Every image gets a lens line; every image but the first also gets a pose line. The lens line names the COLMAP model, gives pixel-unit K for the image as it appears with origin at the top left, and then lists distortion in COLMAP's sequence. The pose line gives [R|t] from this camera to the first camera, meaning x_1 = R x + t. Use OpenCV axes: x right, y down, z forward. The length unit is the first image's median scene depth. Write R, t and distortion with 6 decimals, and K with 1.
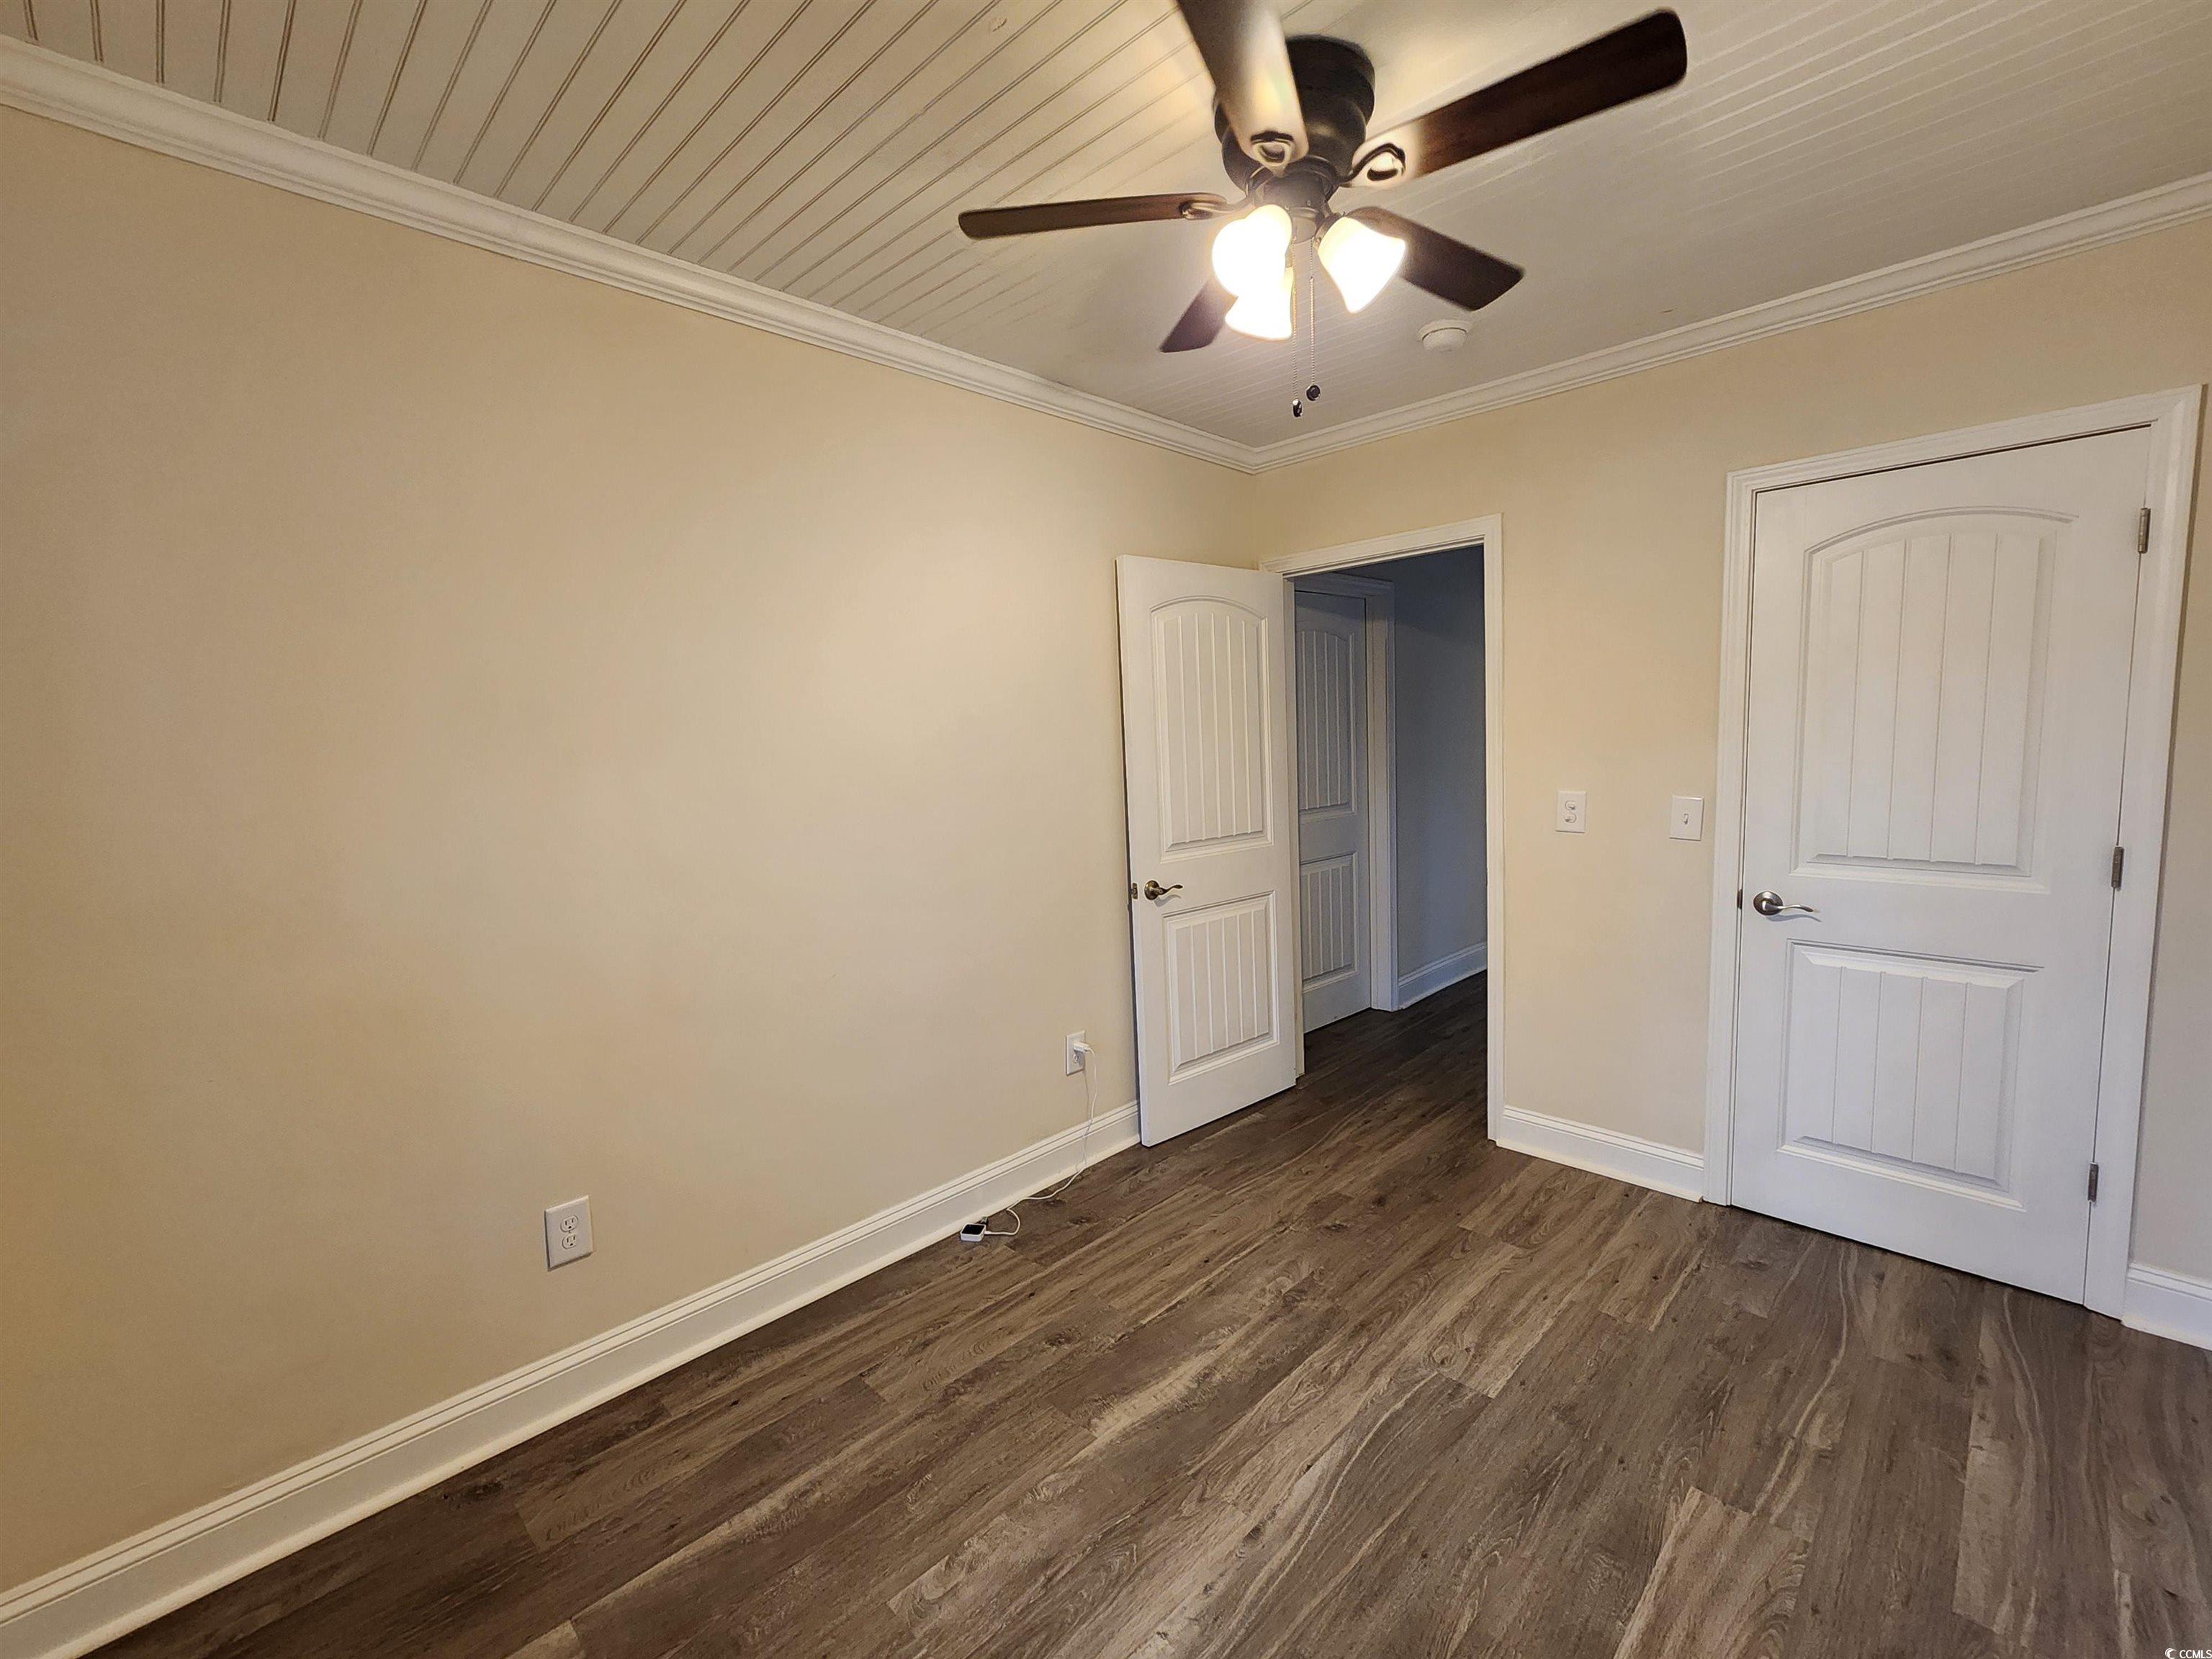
lens RADIAL K [[914.2, 0, 1109.0], [0, 914.2, 821.7], [0, 0, 1]] dist [0.001182, 0.000302]
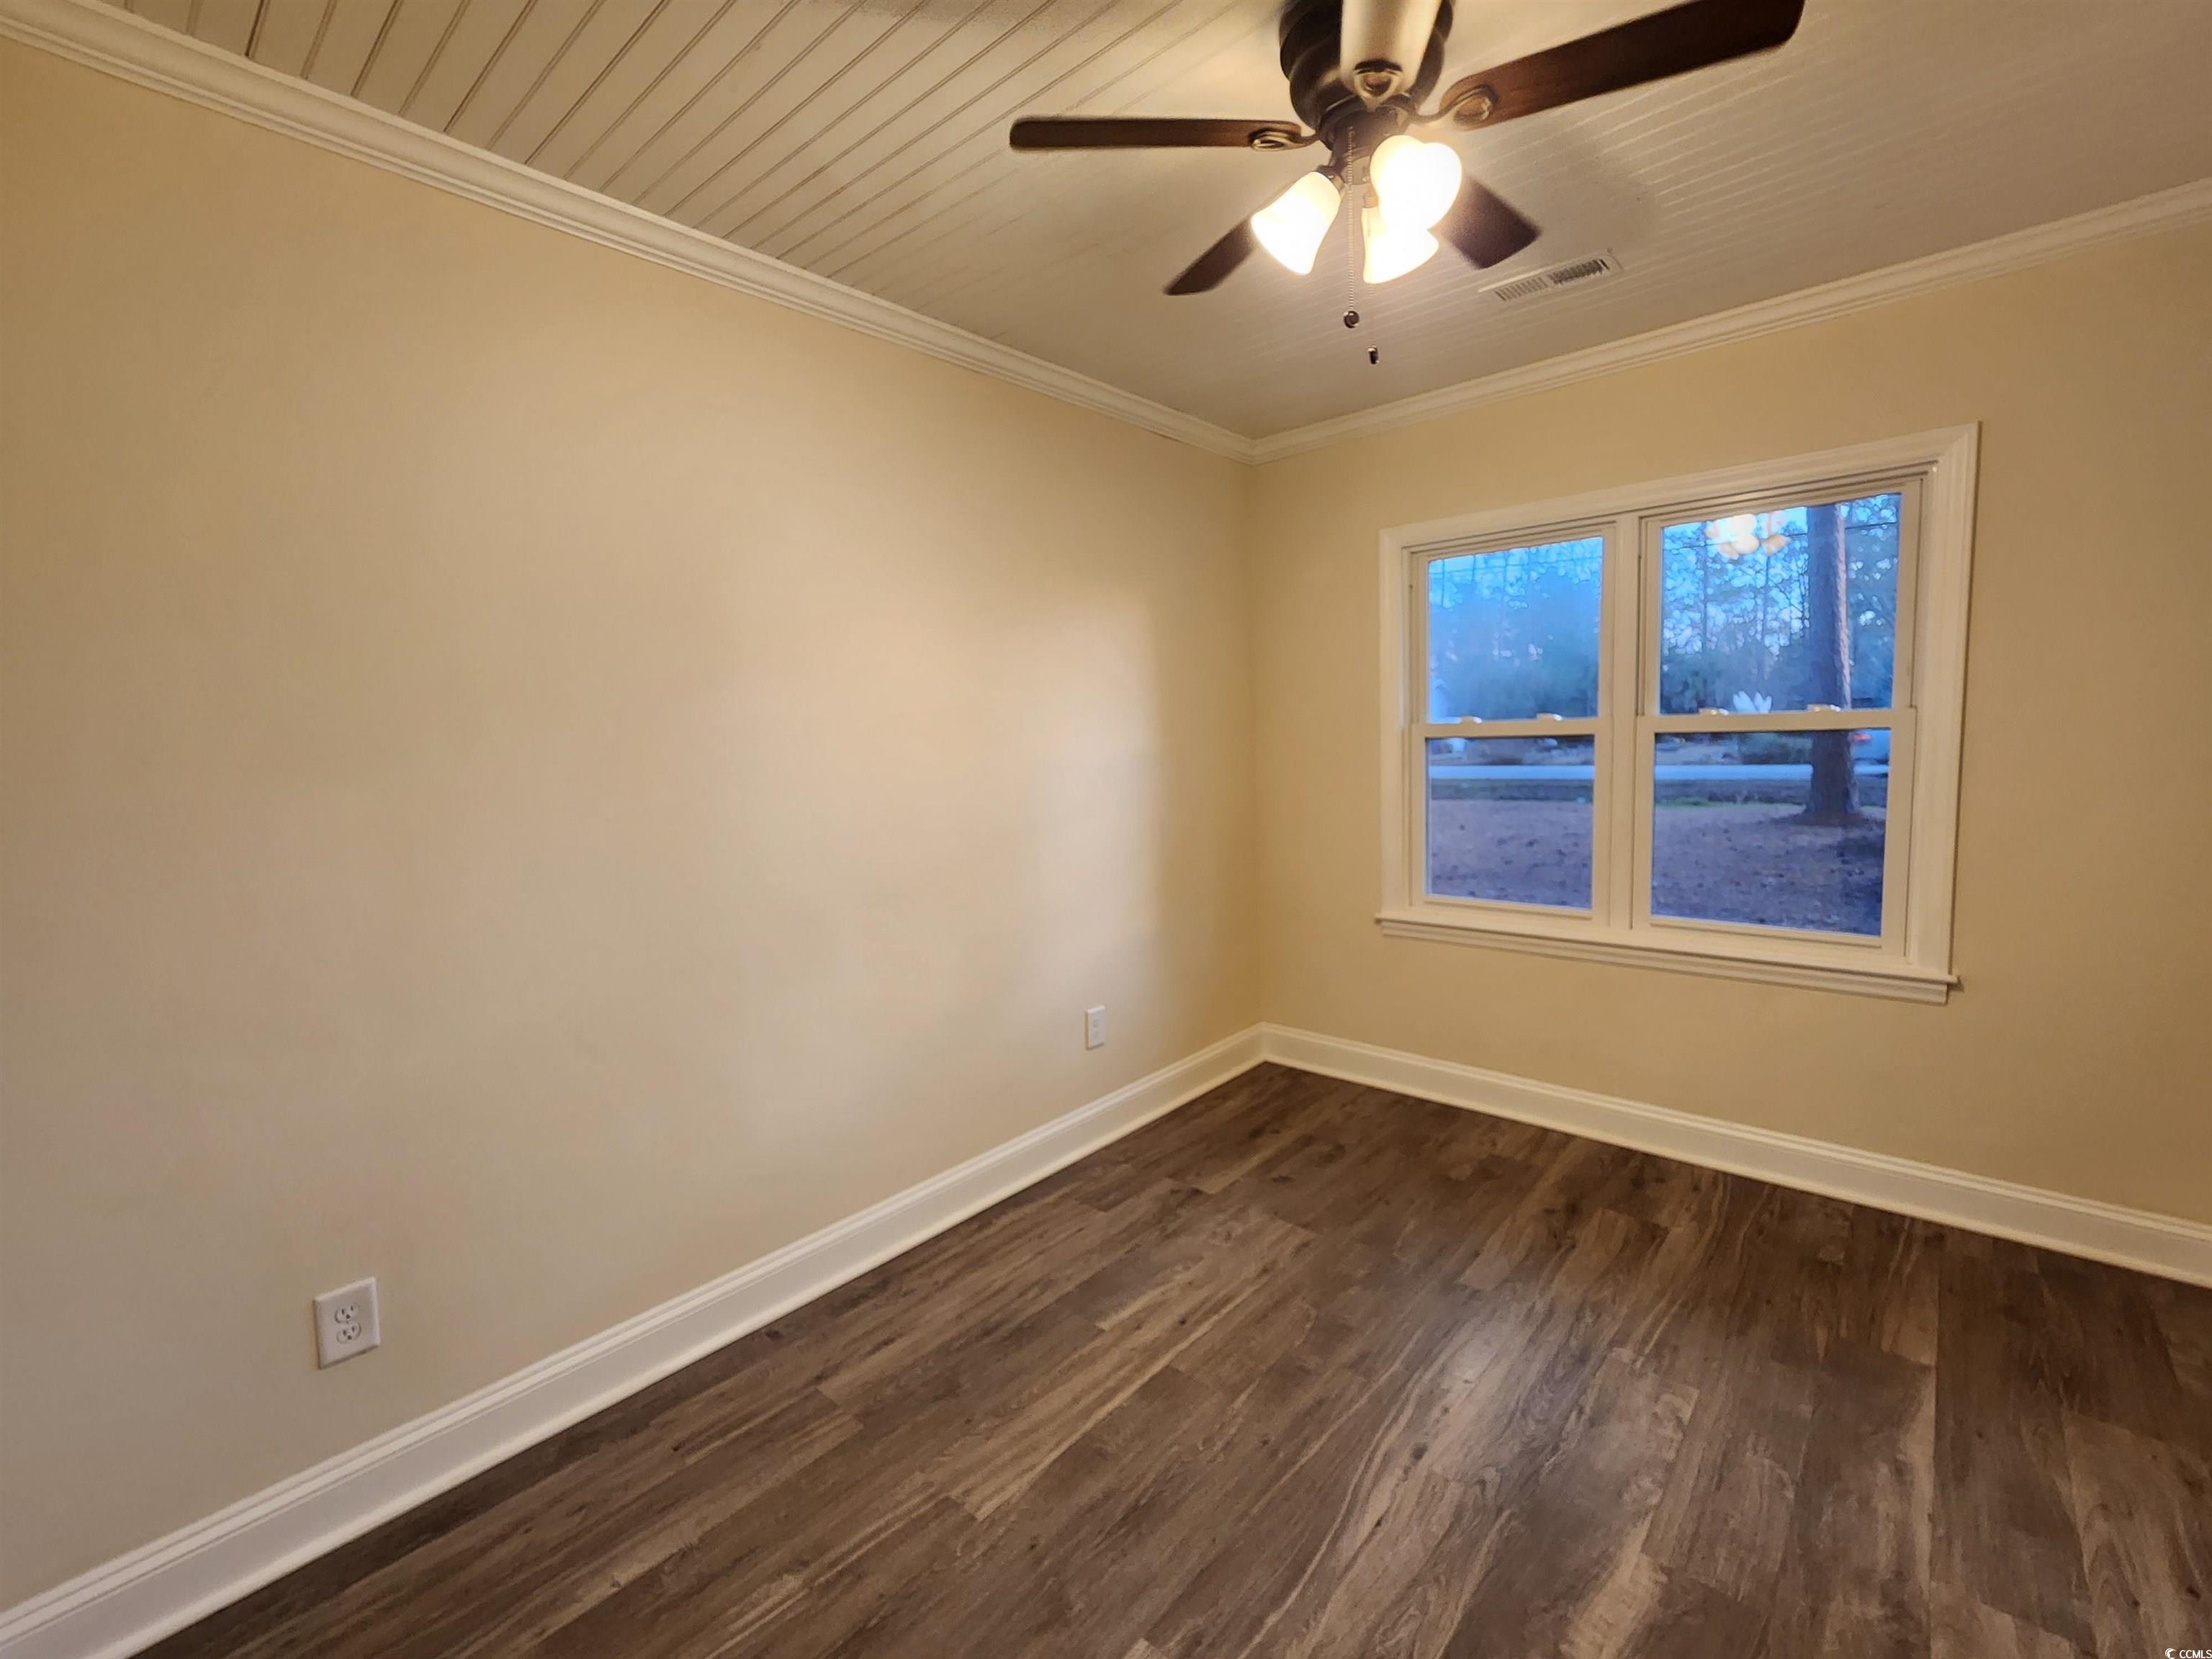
lens RADIAL K [[914.2, 0, 1109.0], [0, 914.2, 821.7], [0, 0, 1]] dist [0.001182, 0.000302]
pose [[-0.996556, 0.070622, -0.043459, 0.495689], [0.060864, 0.978899, 0.195071, -0.167801], [0.056319, 0.191754, -0.979826, 1.818735]]
